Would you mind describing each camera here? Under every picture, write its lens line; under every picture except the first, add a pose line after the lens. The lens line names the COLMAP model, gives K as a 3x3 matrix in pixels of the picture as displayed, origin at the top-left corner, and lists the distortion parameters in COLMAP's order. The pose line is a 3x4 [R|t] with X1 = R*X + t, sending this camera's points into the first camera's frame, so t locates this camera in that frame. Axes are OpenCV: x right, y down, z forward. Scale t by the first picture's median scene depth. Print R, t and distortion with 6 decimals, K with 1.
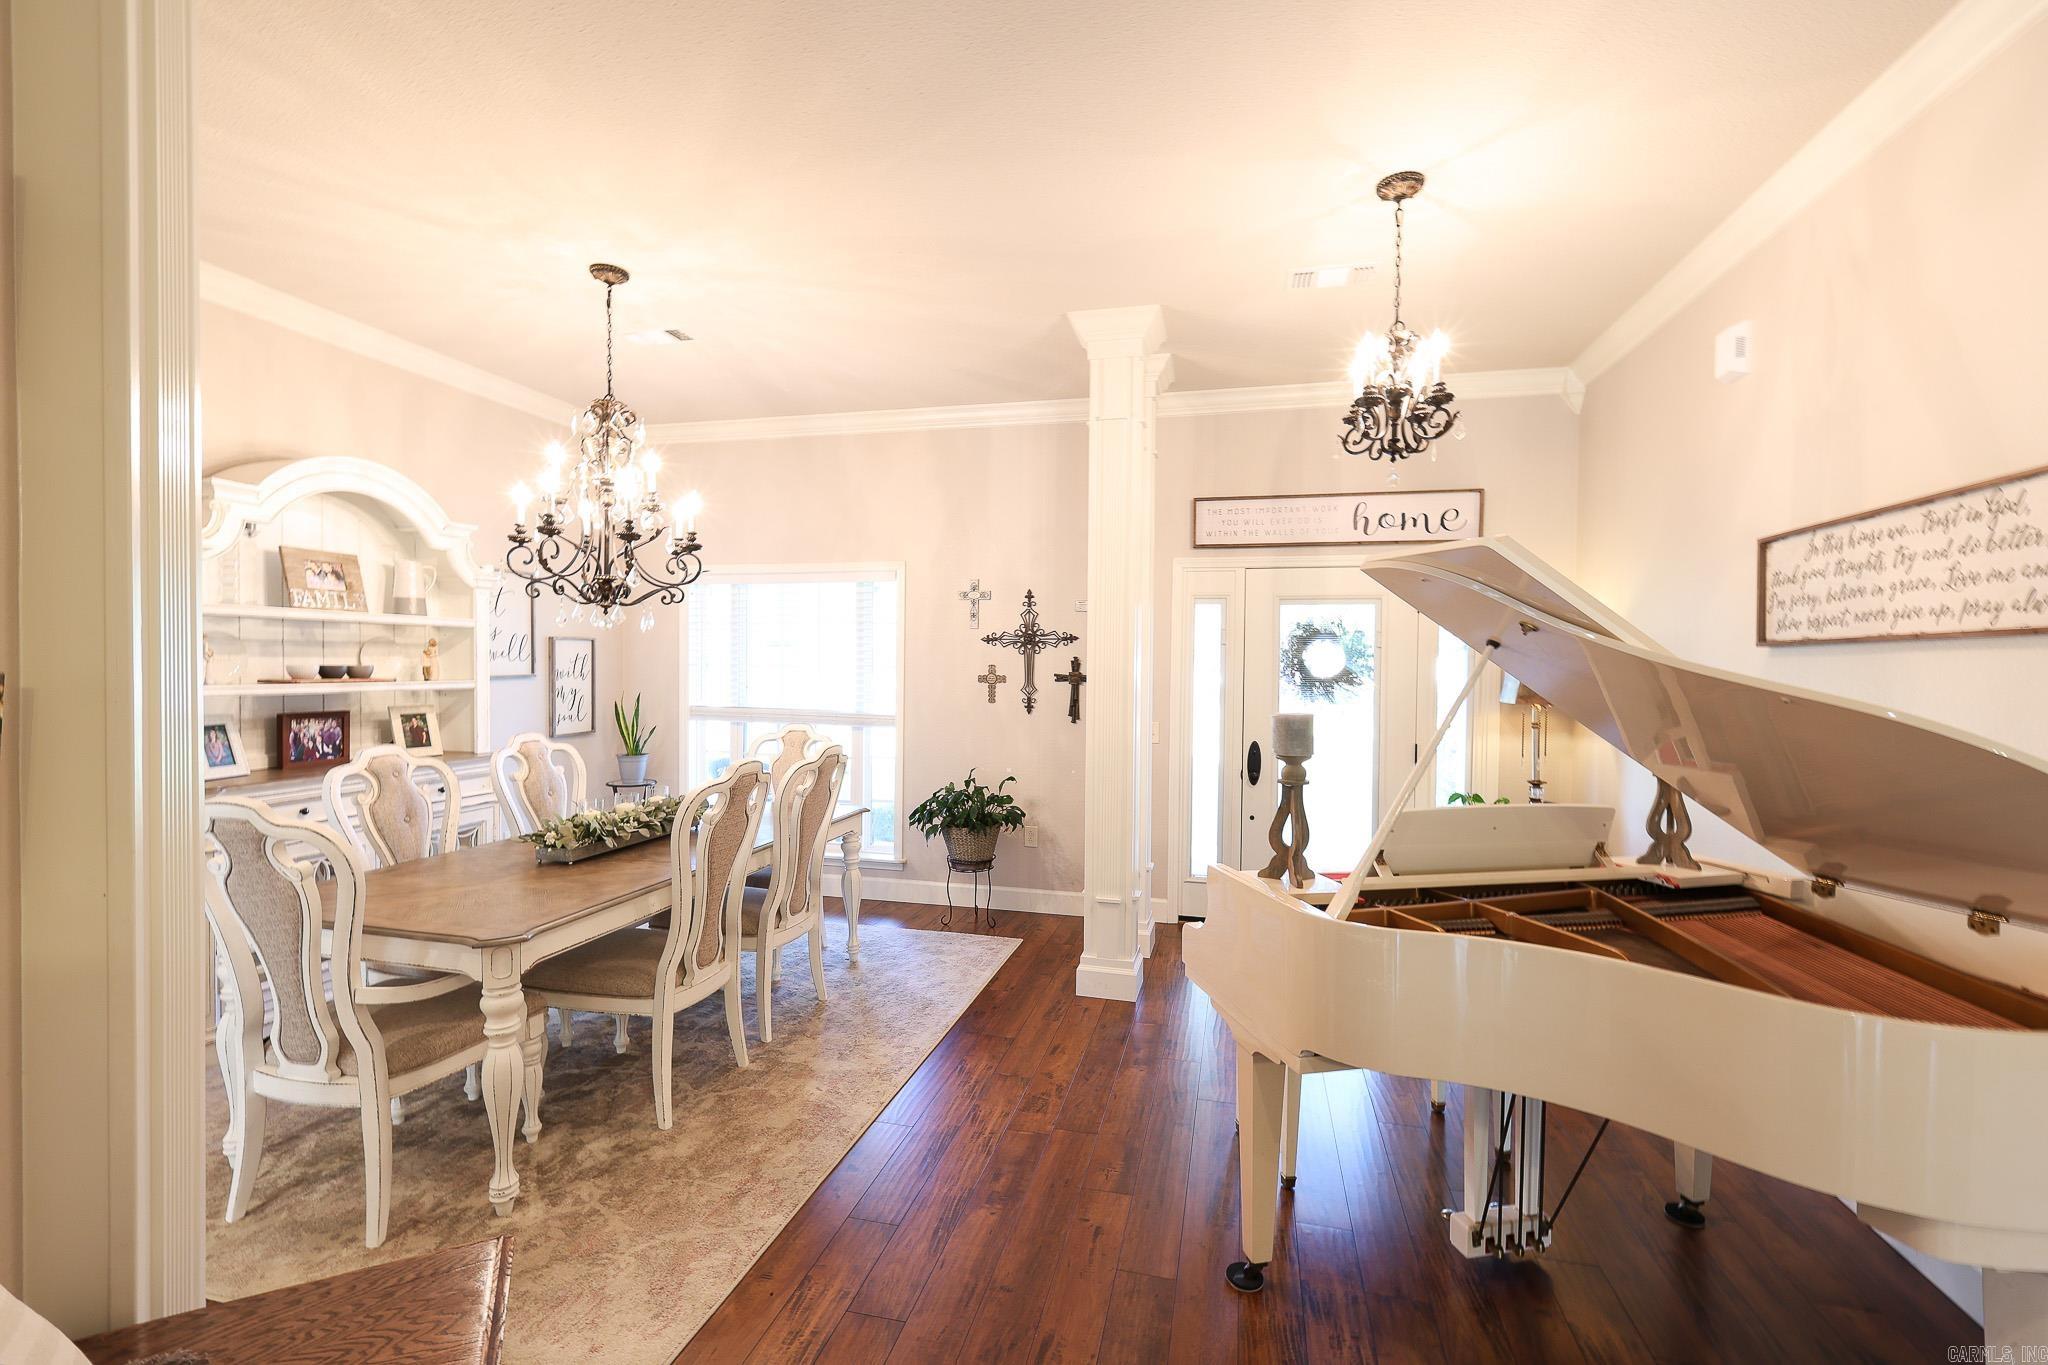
lens RADIAL K [[886.8, 0, 1026.2], [0, 886.8, 682.9], [0, 0, 1]] dist [0.001663, 0.000343]
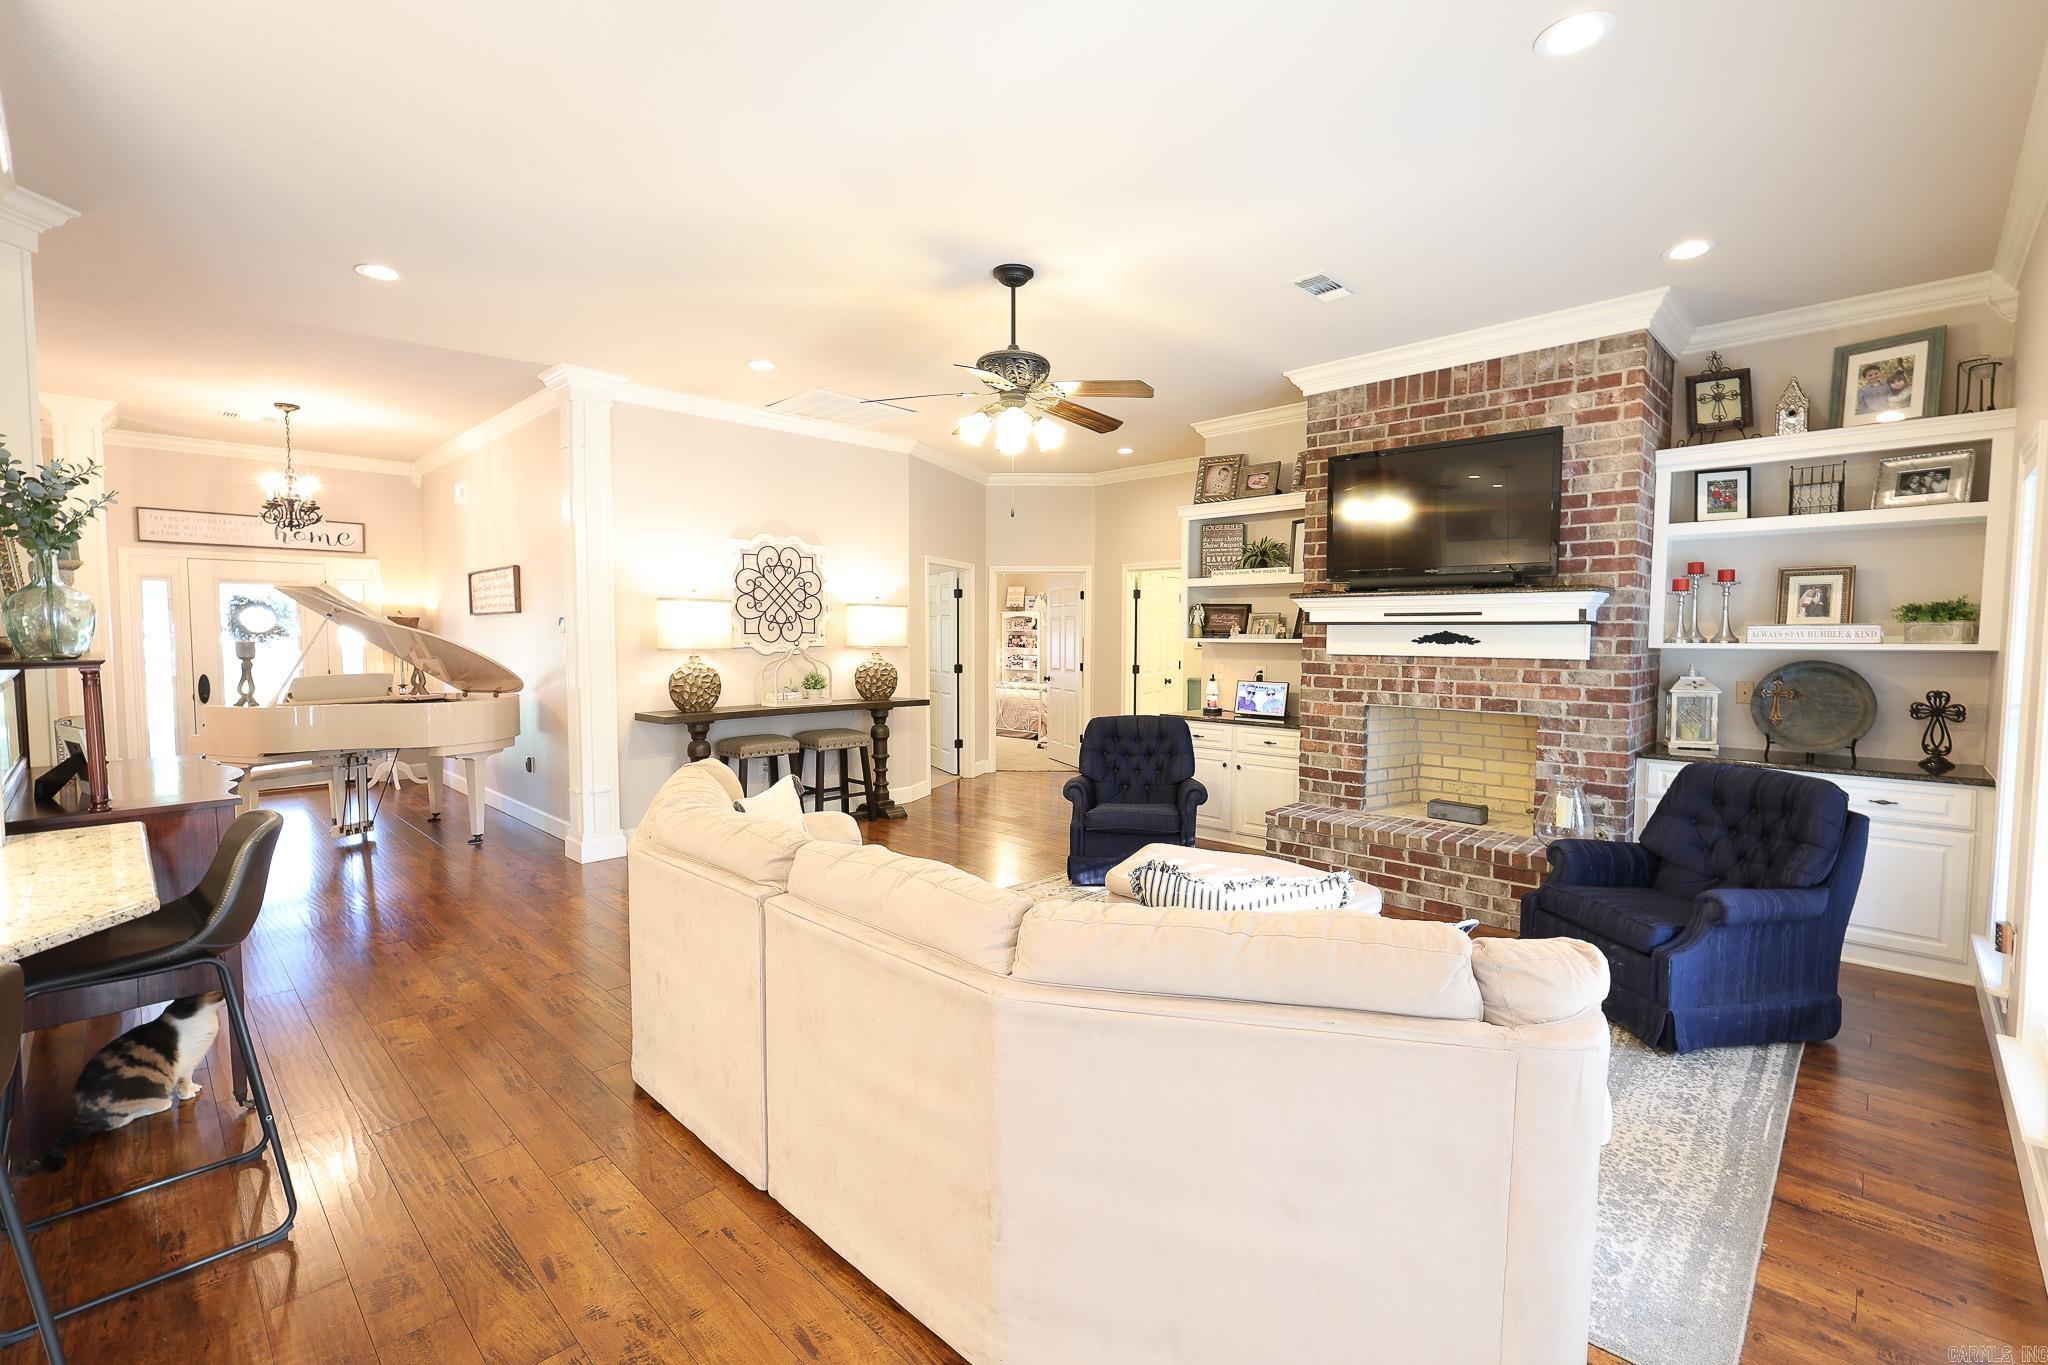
lens RADIAL K [[886.8, 0, 1026.2], [0, 886.8, 682.9], [0, 0, 1]] dist [0.001663, 0.000343]
pose [[0.508681, -0.058510, 0.858964, -0.570447], [0.019596, 0.998216, 0.056390, 0.040070], [-0.860732, -0.011853, 0.508921, -1.684878]]
